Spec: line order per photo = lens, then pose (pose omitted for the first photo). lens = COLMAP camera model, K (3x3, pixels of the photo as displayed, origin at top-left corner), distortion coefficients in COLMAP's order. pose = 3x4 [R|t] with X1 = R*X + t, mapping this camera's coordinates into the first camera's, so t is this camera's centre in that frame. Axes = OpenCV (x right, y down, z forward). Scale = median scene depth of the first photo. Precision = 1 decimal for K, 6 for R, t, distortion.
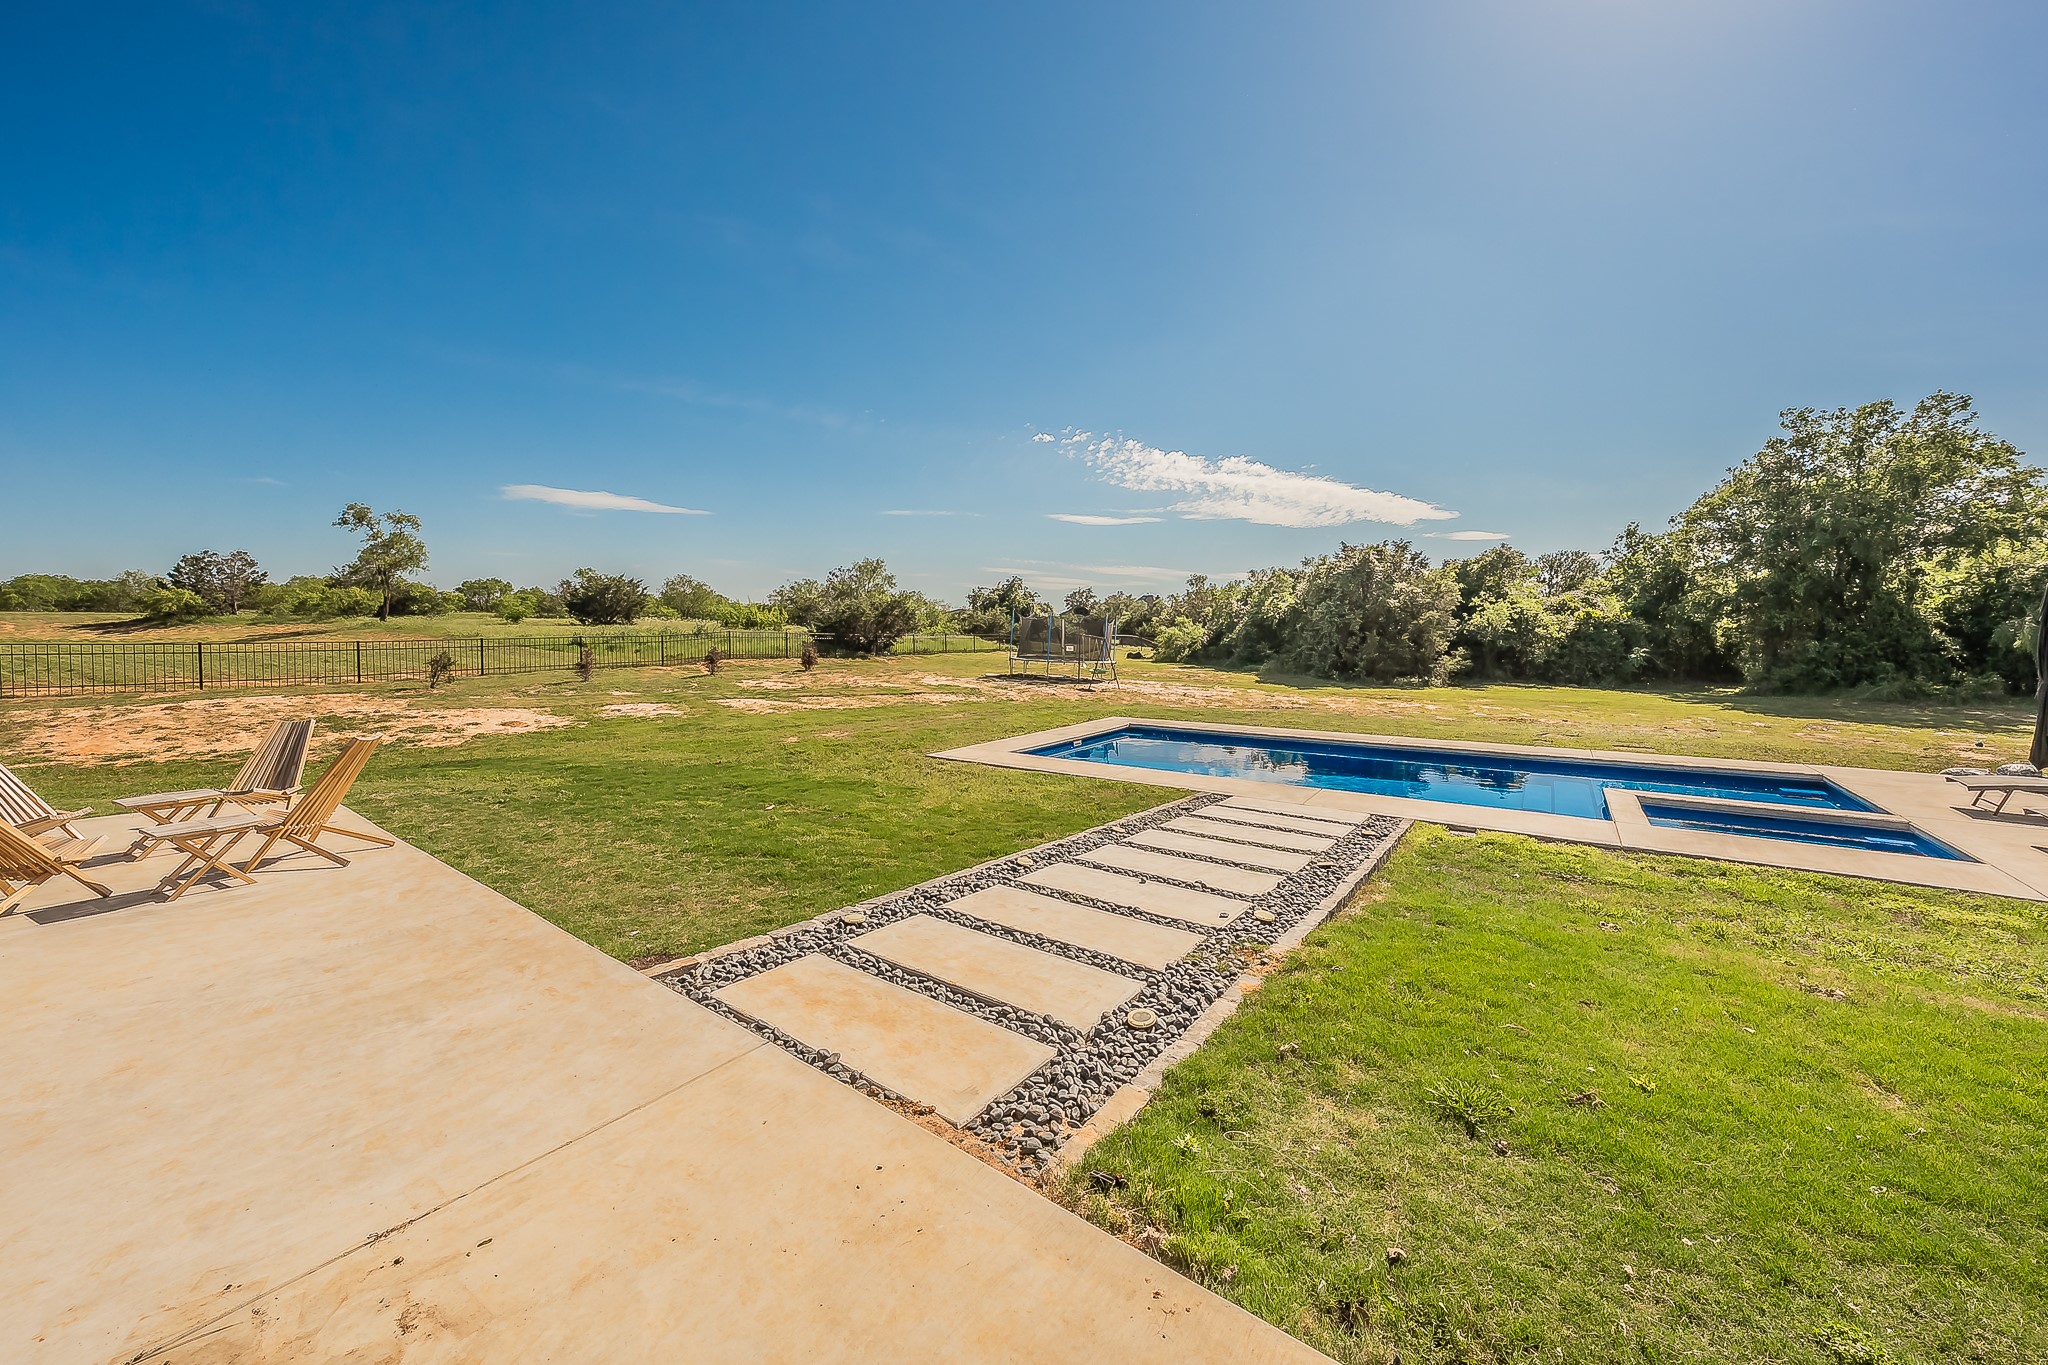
lens RADIAL K [[703.9, 0, 1072.8], [0, 703.9, 648.5], [0, 0, 1]] dist [-0.004818, 0.001264]
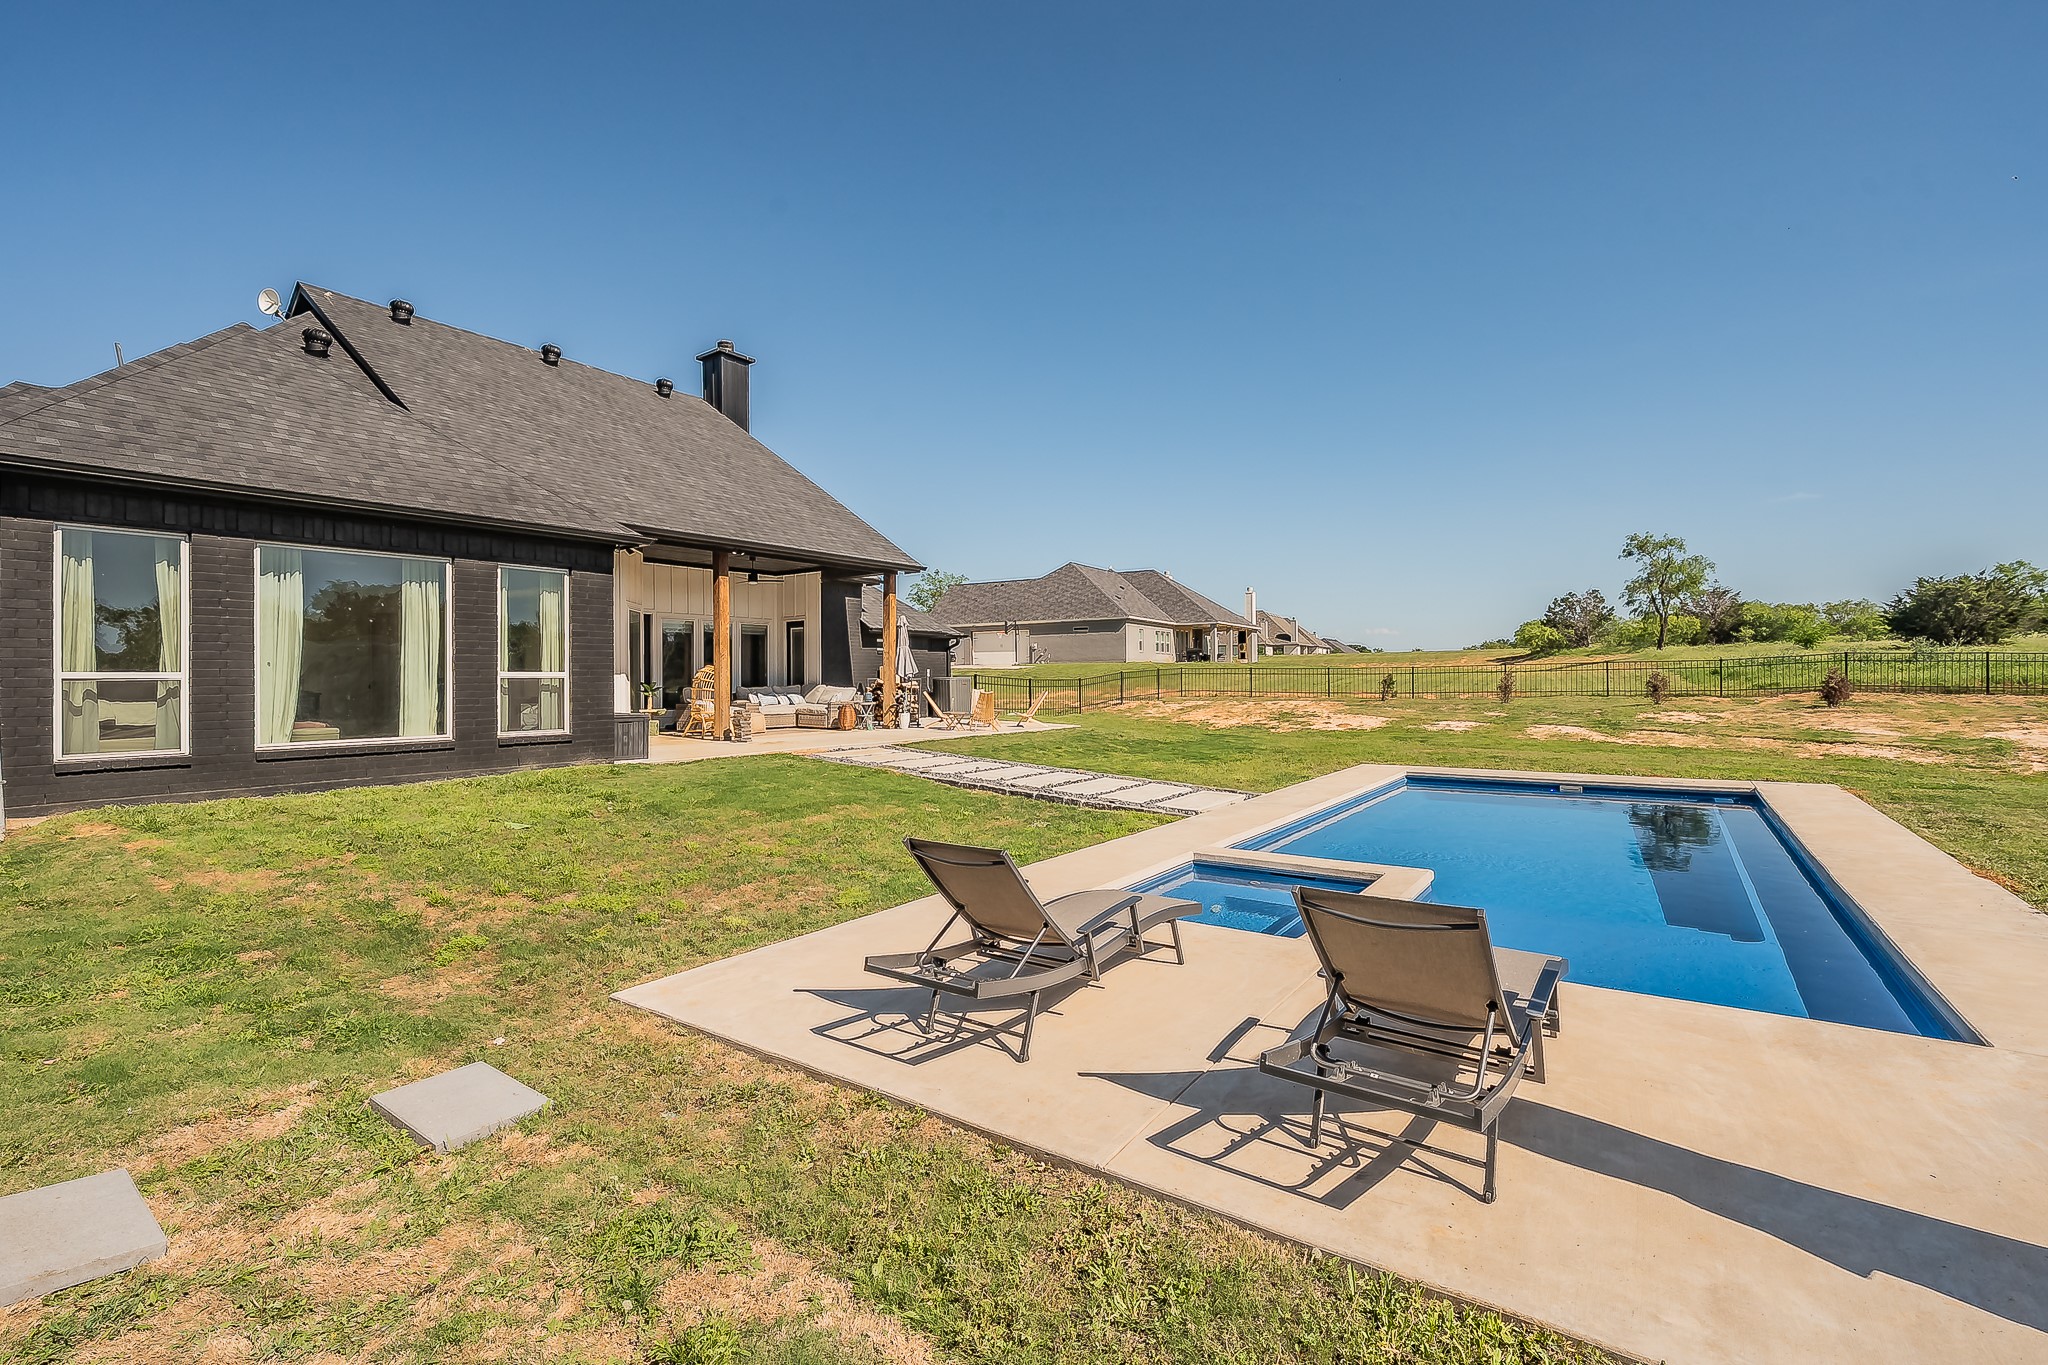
lens RADIAL K [[914.8, 0, 1028.2], [0, 914.8, 681.2], [0, 0, 1]] dist [0.002968, 0.000306]
pose [[0.009388, 0.011030, -0.999895, 4.052336], [-0.014661, 0.999833, 0.010892, 0.049615], [0.999848, 0.014558, 0.009548, 1.598838]]
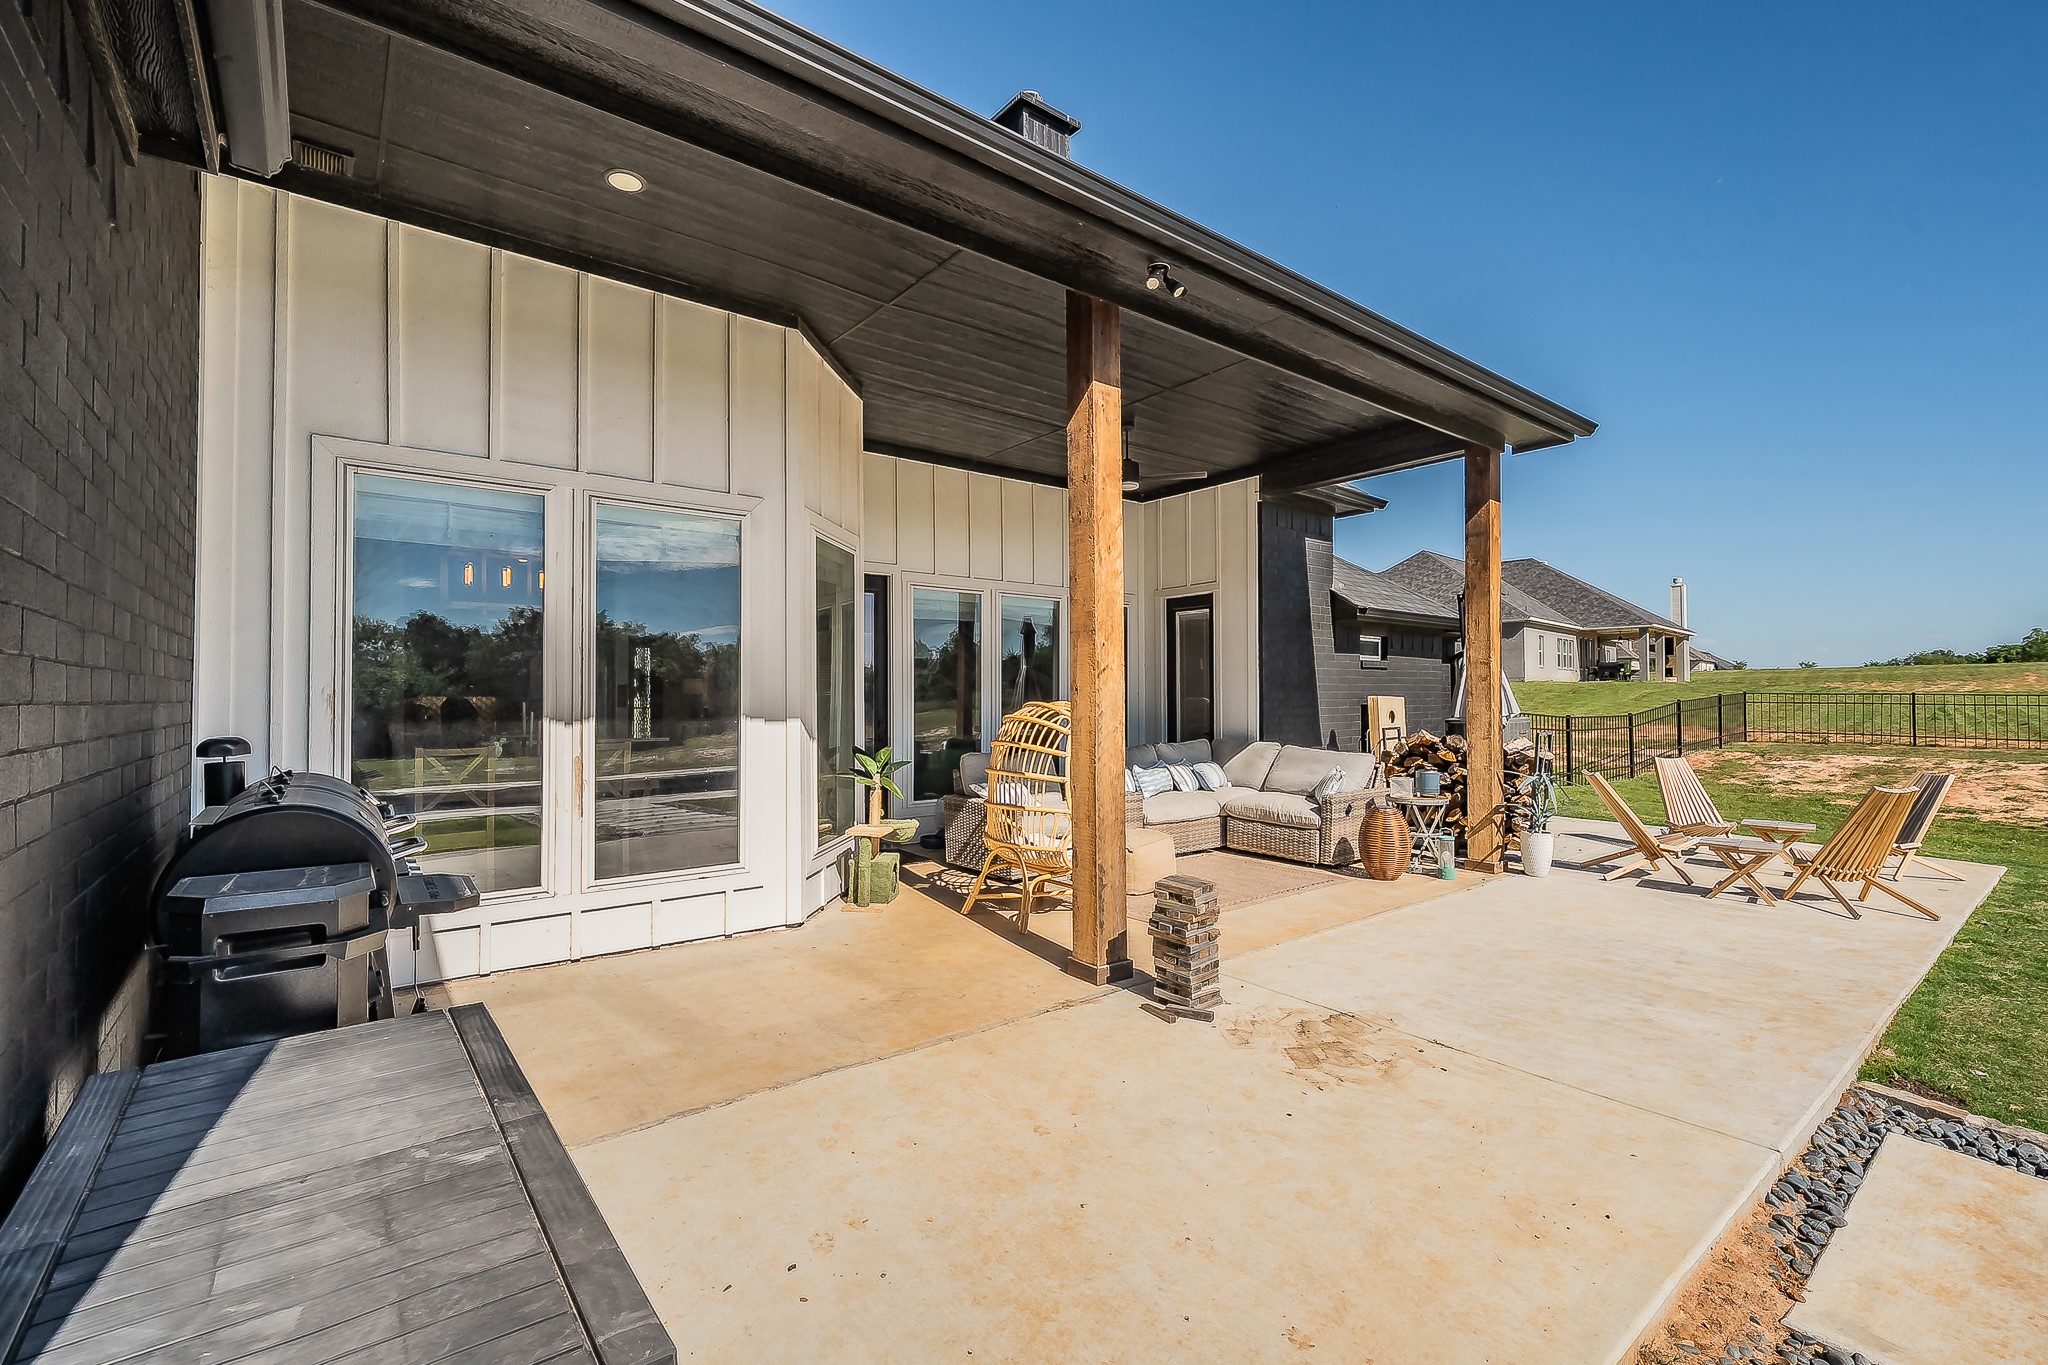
lens RADIAL K [[915.7, 0, 1009.6], [0, 915.7, 685.5], [0, 0, 1]] dist [0.004296, 0.001090]
pose [[-0.274596, -0.003776, -0.961552, 0.723067], [-0.017238, 0.999851, 0.000997, 0.016134], [0.961405, 0.016849, -0.274620, 0.340189]]
